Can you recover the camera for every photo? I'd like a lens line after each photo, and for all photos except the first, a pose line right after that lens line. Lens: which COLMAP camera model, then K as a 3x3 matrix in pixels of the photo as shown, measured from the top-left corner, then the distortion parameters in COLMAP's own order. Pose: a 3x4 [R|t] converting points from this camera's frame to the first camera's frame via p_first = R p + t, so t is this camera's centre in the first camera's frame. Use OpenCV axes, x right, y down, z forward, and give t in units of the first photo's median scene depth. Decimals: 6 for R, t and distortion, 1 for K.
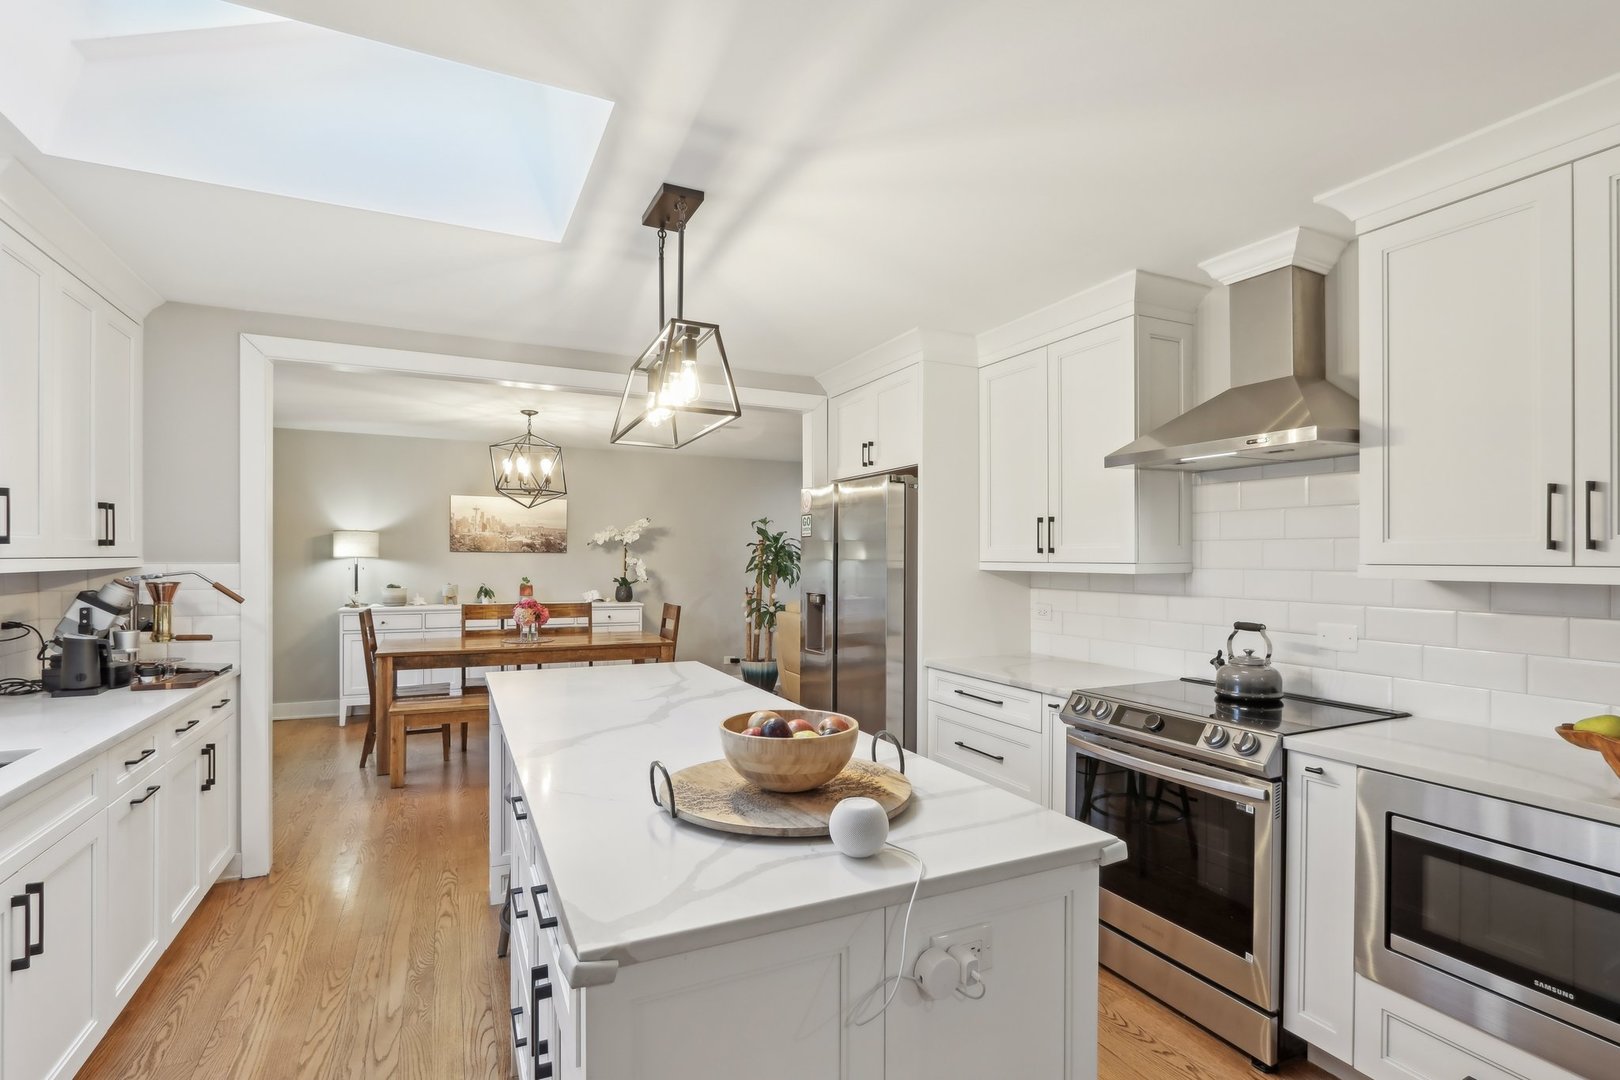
lens RADIAL K [[757.3, 0, 807.7], [0, 757.3, 548.4], [0, 0, 1]] dist [-0.000191, -0.000122]
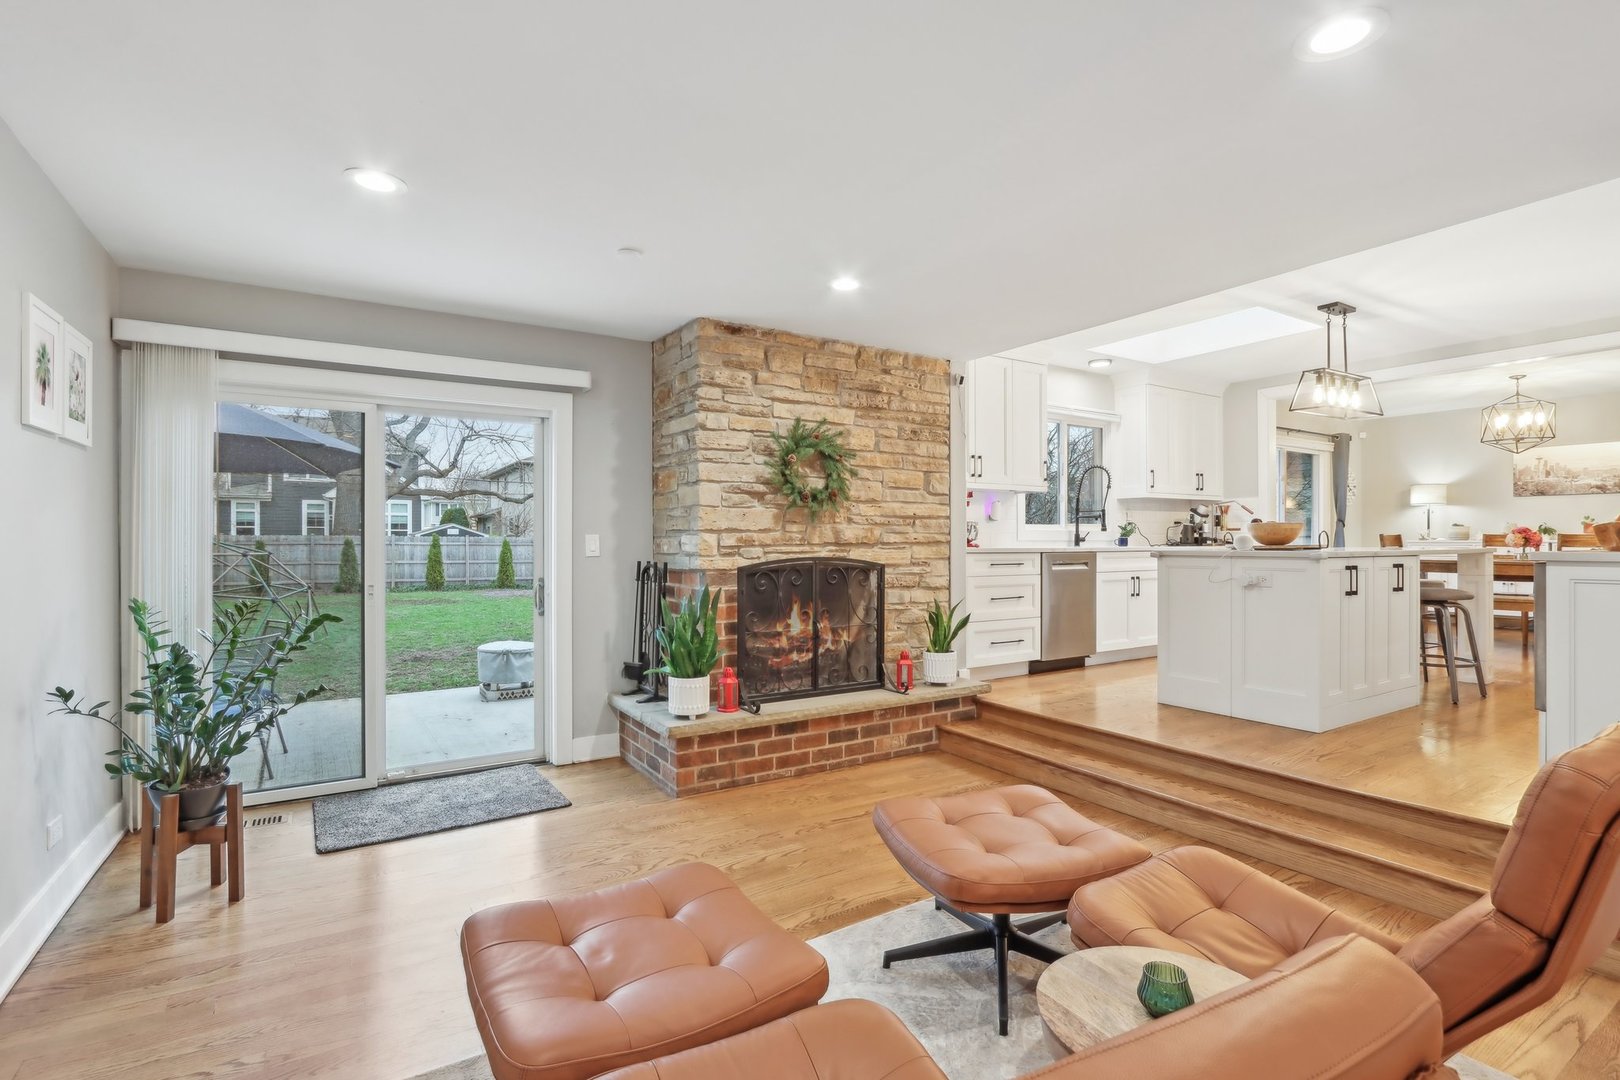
lens RADIAL K [[757.3, 0, 805.2], [0, 757.3, 537.1], [0, 0, 1]] dist [-0.000191, -0.000122]
pose [[0.108197, -0.009831, -0.994081, 0.733440], [0.011925, 0.999892, -0.008591, 0.080160], [0.994058, -0.010925, 0.108303, -0.300009]]
